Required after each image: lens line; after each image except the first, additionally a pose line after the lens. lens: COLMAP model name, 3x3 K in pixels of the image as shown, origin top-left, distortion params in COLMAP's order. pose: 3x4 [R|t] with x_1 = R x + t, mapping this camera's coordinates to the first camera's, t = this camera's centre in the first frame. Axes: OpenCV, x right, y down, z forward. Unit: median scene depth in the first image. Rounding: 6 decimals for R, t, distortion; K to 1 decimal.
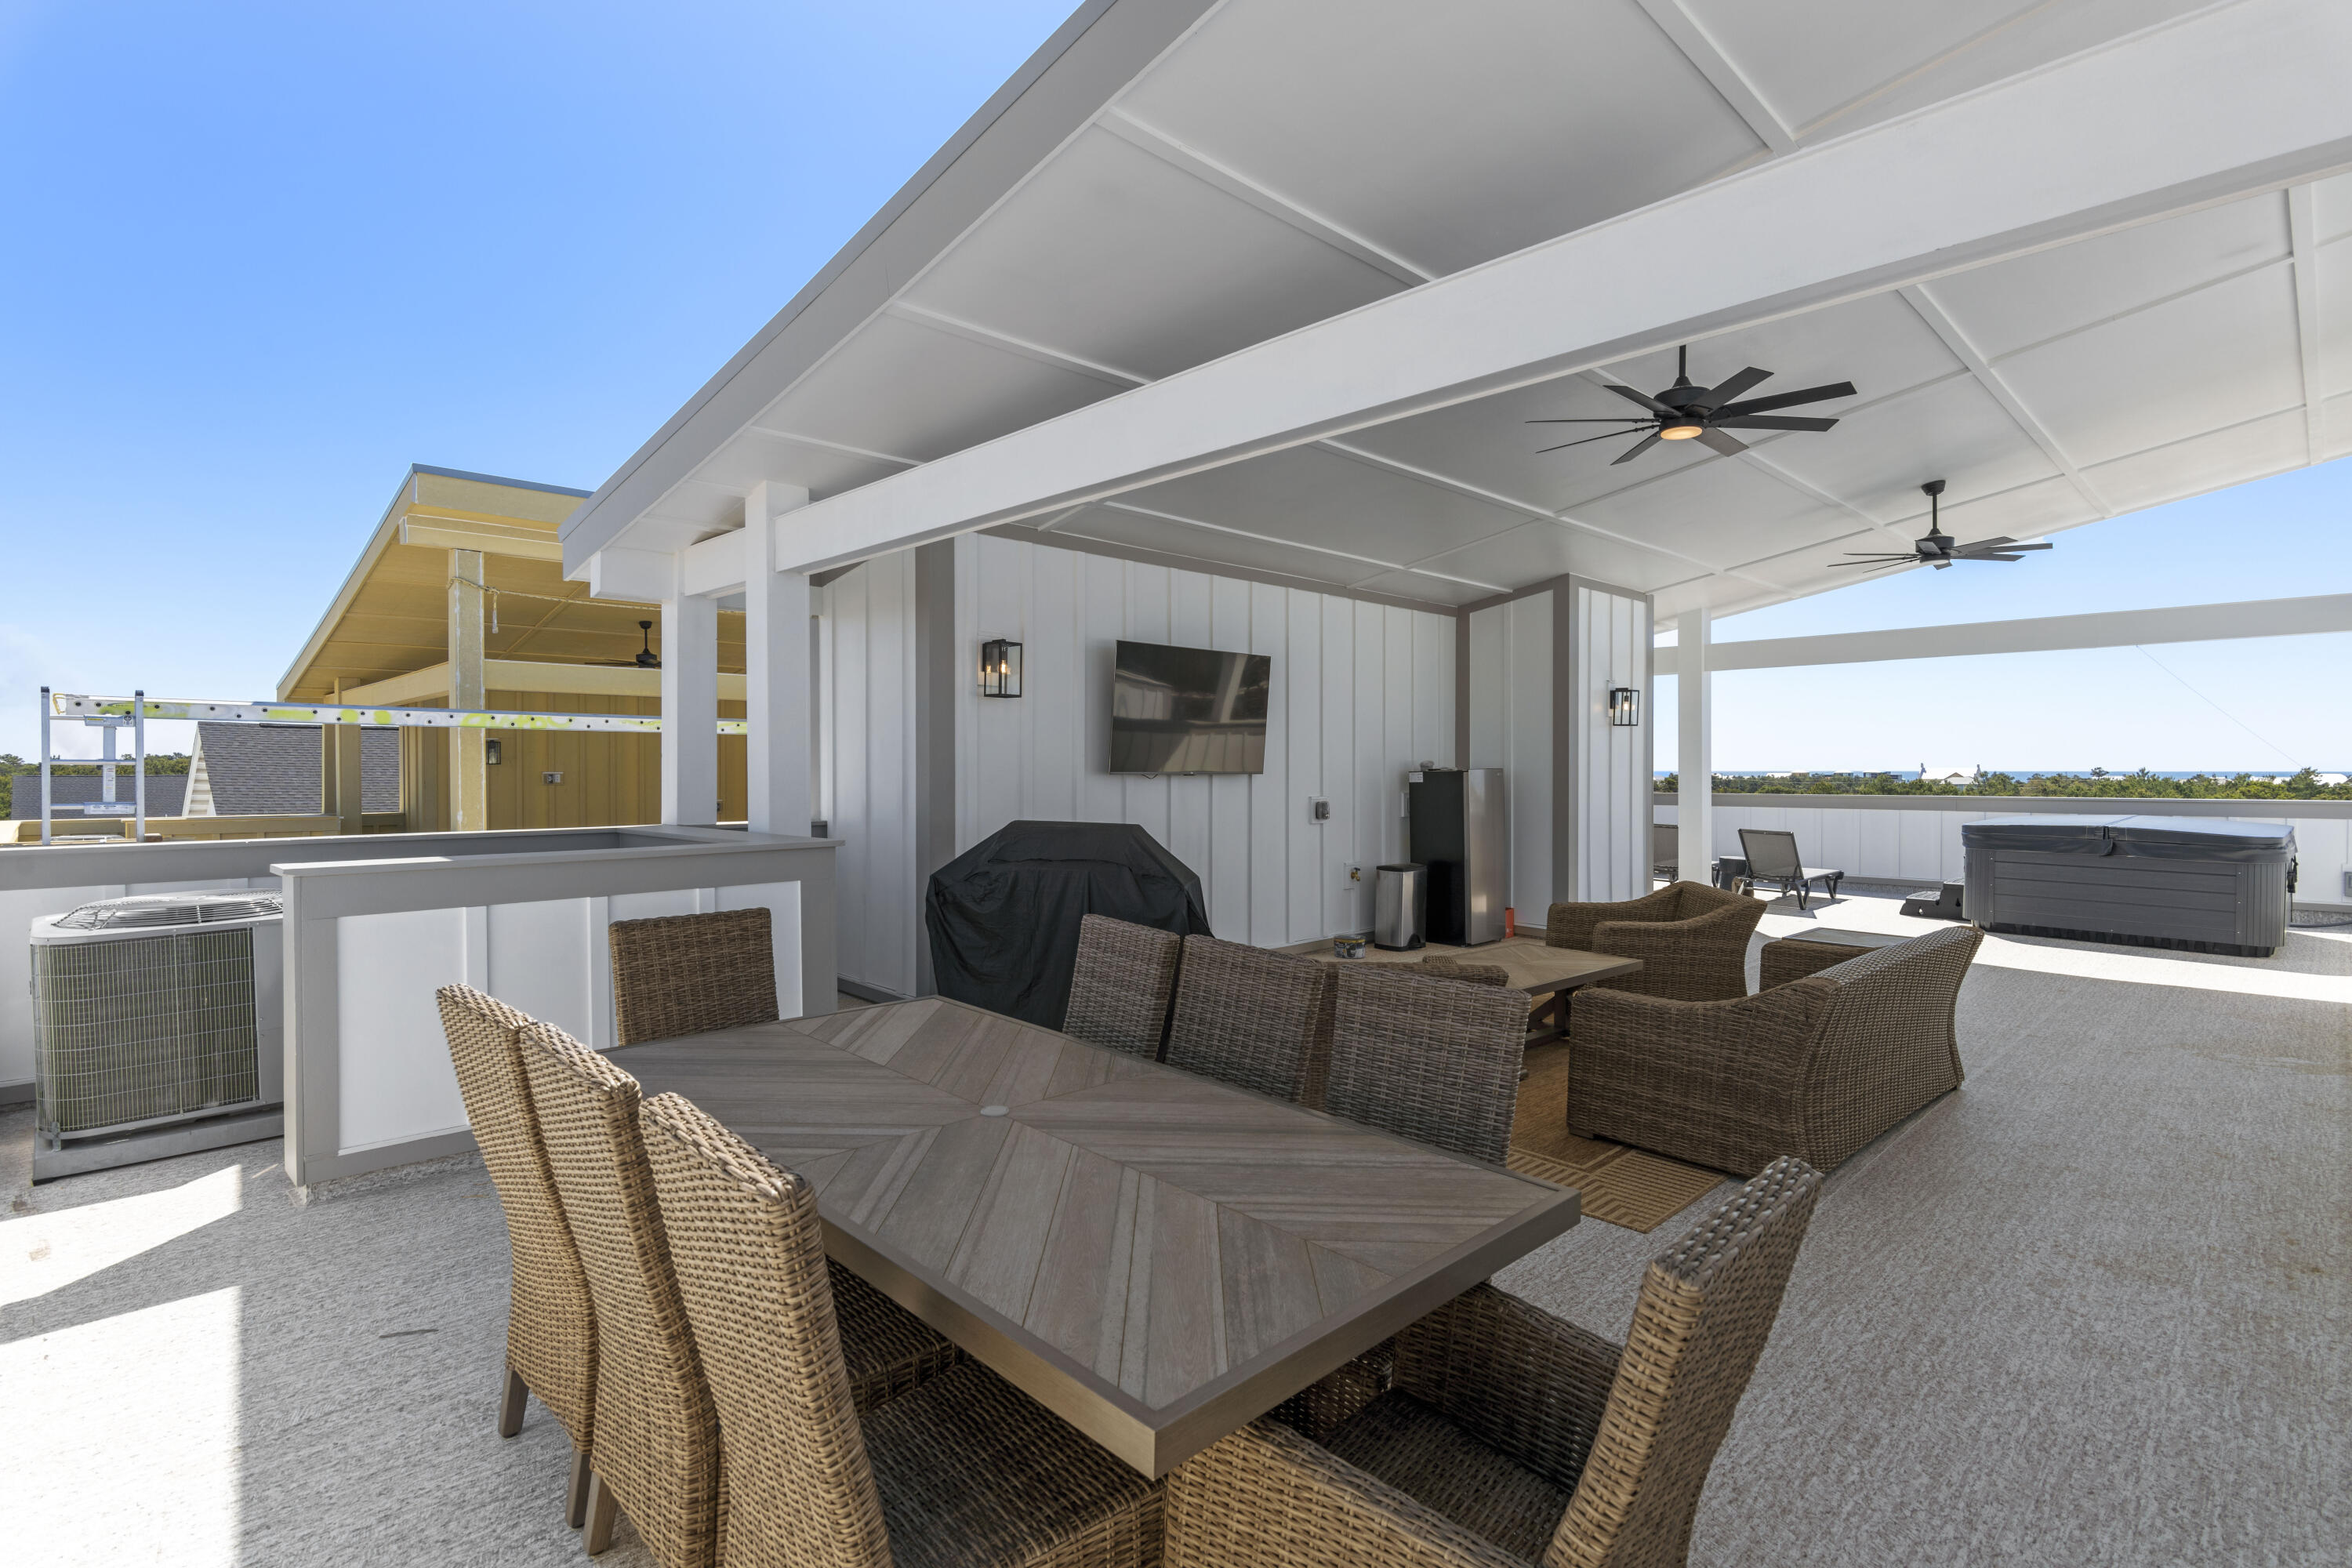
lens RADIAL K [[1129.4, 0, 1166.0], [0, 1129.4, 792.9], [0, 0, 1]] dist [0.002299, 0.000538]
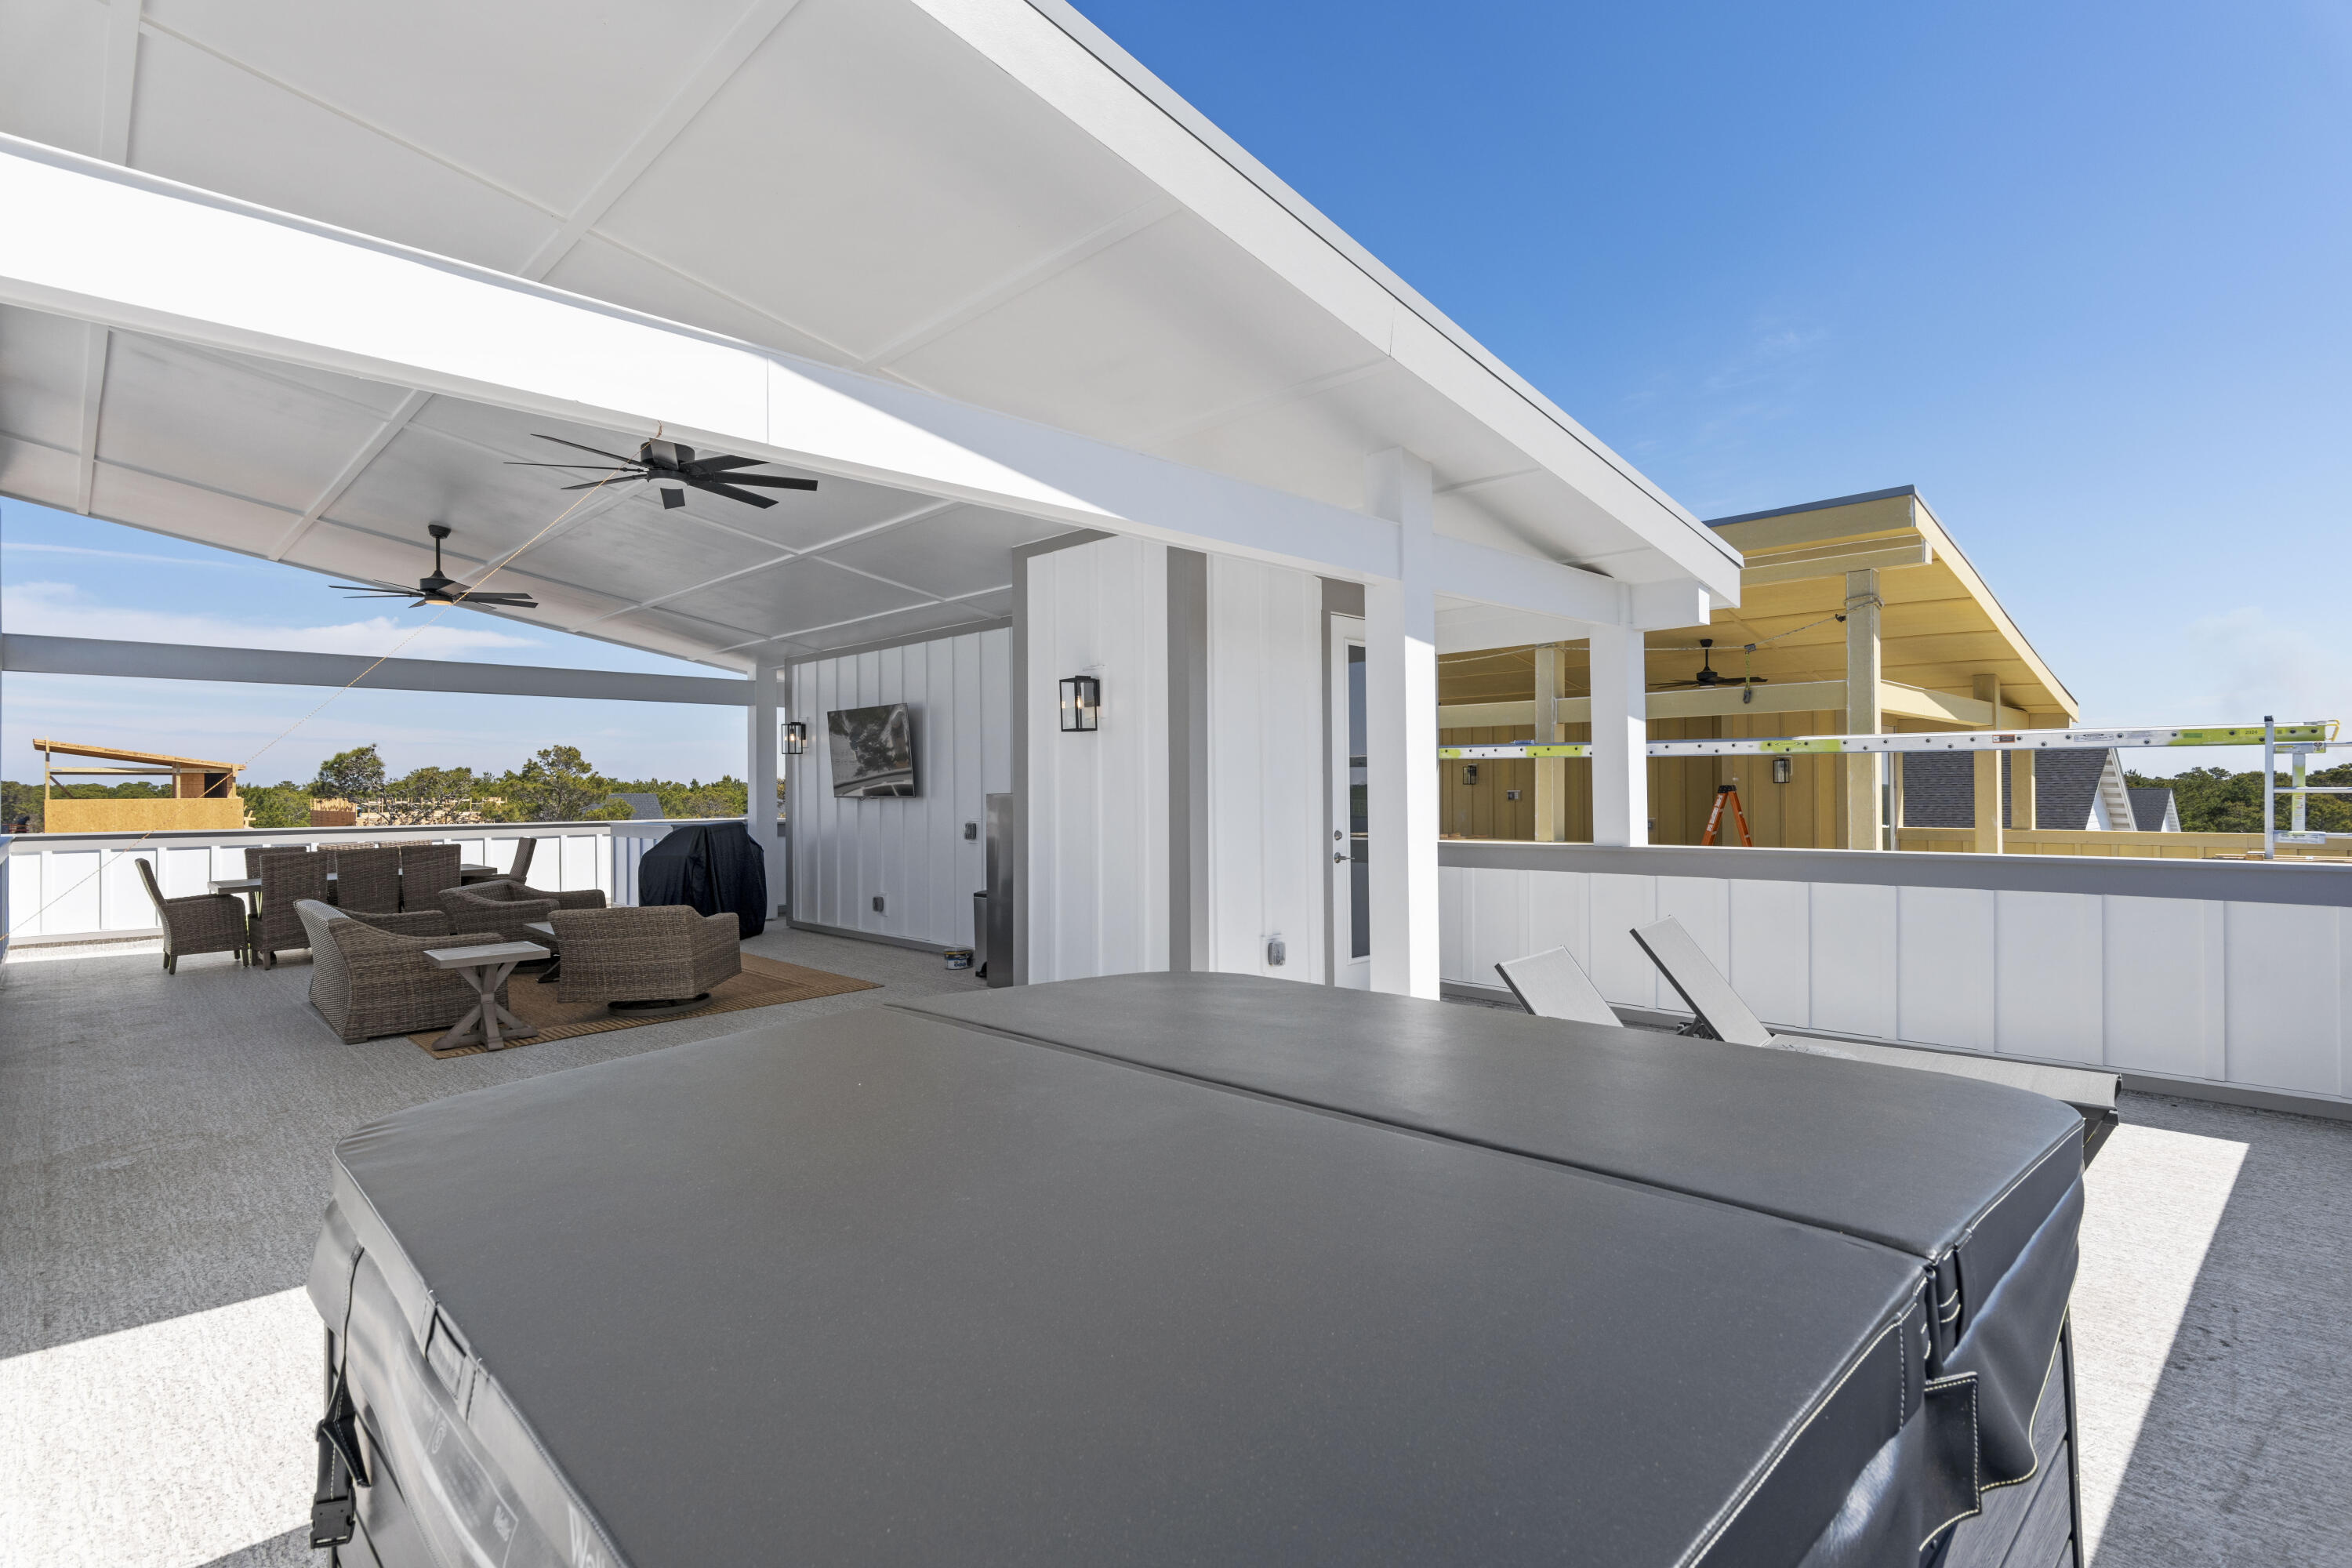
lens RADIAL K [[1129.4, 0, 1166.0], [0, 1129.4, 792.9], [0, 0, 1]] dist [0.002299, 0.000538]
pose [[0.012551, -0.004597, -0.999911, 1.364621], [-0.011570, 0.999922, -0.004743, -0.020423], [0.999854, 0.011628, 0.012497, 1.302002]]
